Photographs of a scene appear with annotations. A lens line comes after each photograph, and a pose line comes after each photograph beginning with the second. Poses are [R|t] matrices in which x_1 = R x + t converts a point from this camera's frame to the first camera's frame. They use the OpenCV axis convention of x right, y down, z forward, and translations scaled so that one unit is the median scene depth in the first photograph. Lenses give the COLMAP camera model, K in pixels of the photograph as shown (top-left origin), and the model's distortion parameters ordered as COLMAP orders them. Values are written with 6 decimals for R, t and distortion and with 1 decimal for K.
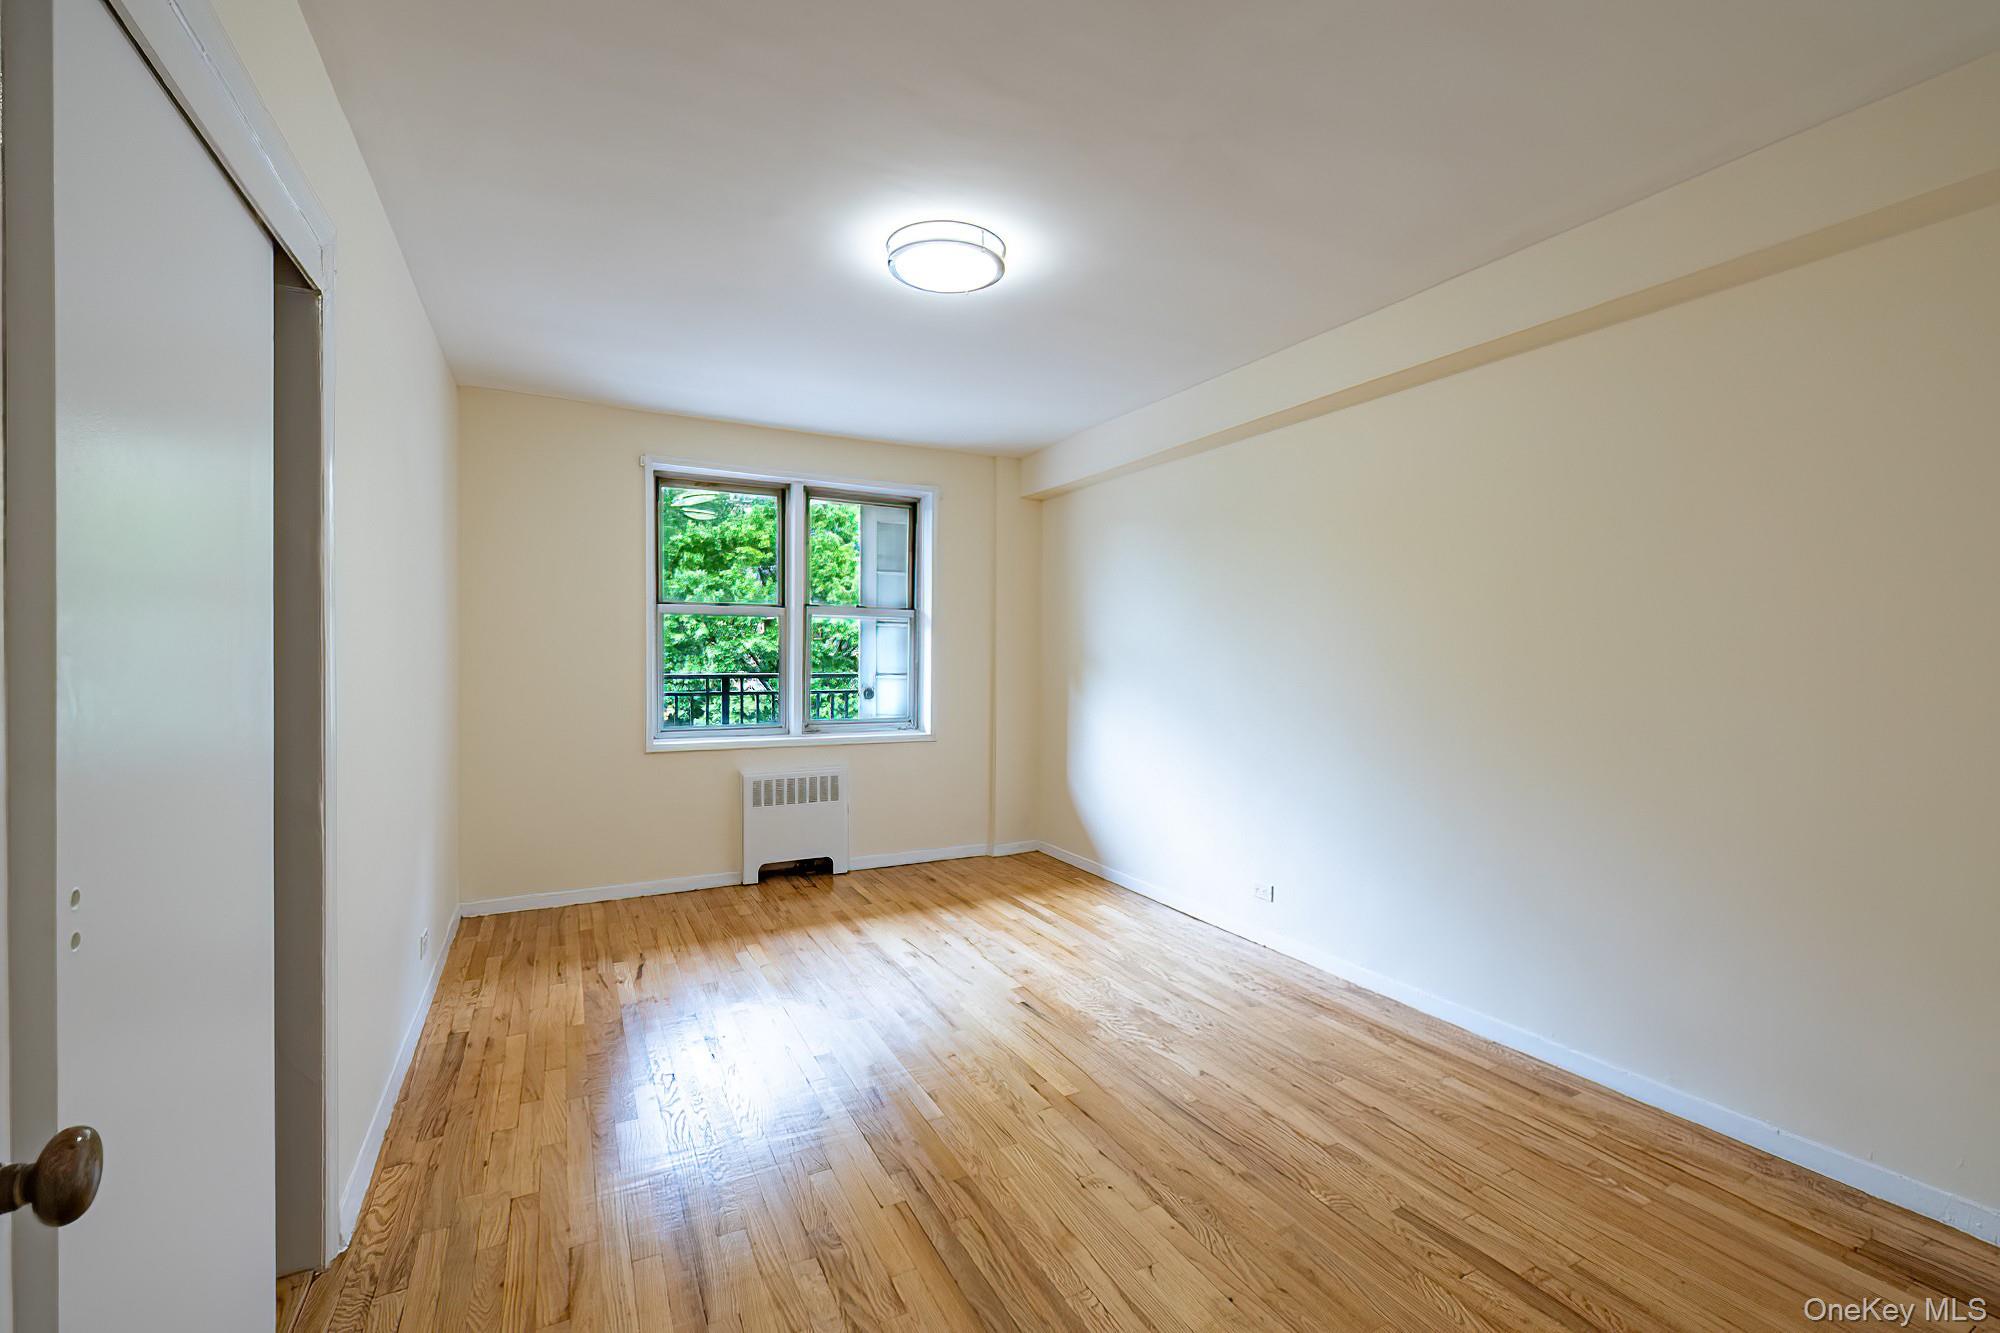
lens RADIAL K [[919.6, 0, 1000.0], [0, 919.6, 666.5], [0, 0, 1]] dist [-0.000413, 0.000023]
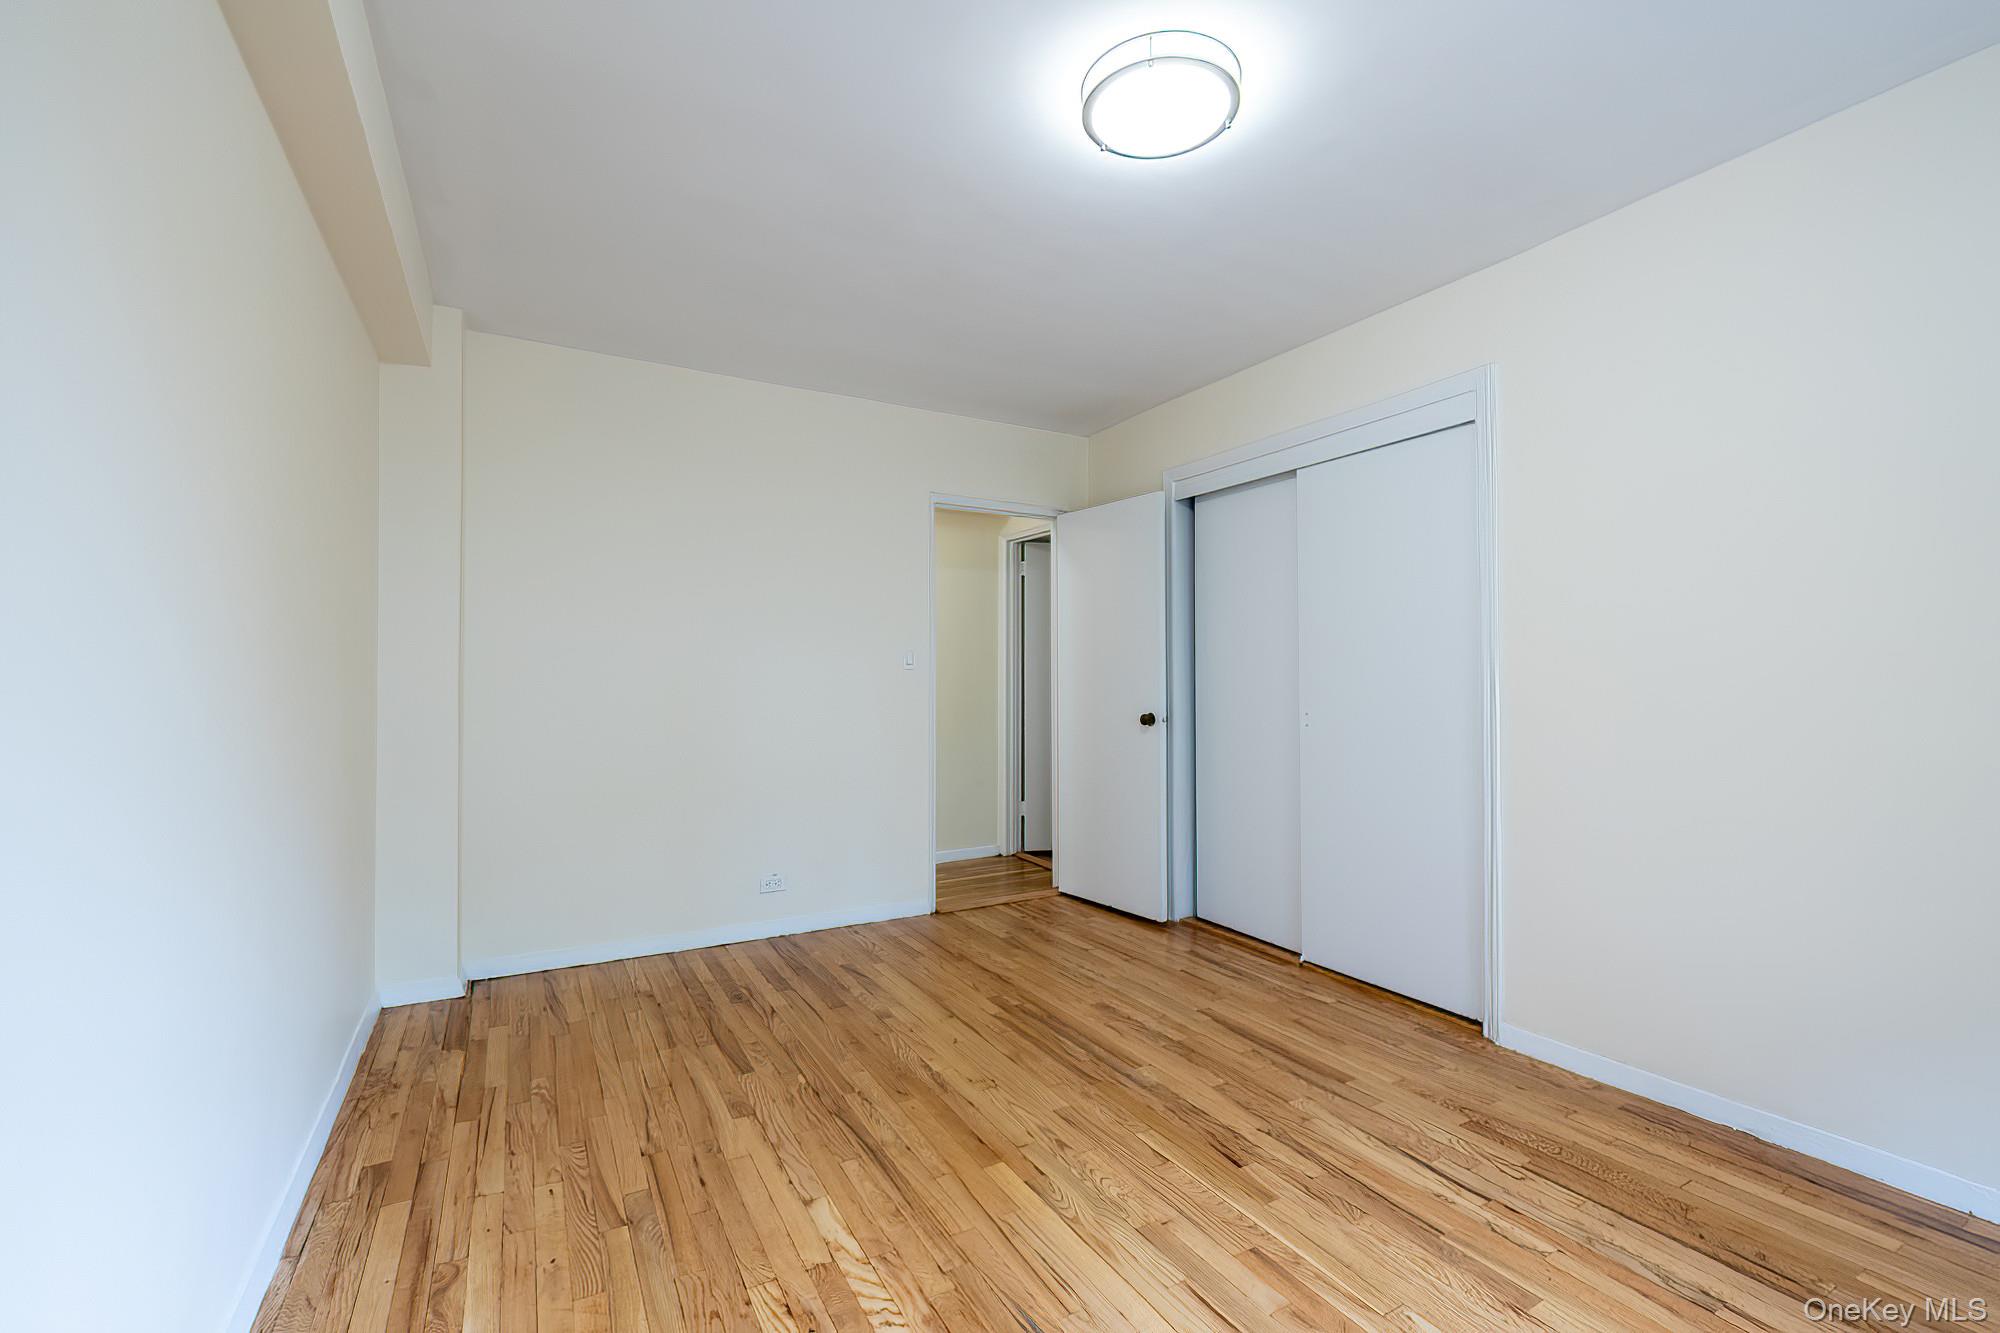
lens RADIAL K [[841.2, 0, 1000.0], [0, 841.2, 666.5], [0, 0, 1]] dist [-0.000366, 0.000176]
pose [[-0.999617, -0.003129, -0.027485, 0.099236], [-0.003117, 0.999995, -0.000450, 0.023191], [0.027486, -0.000364, -0.999622, 1.843928]]
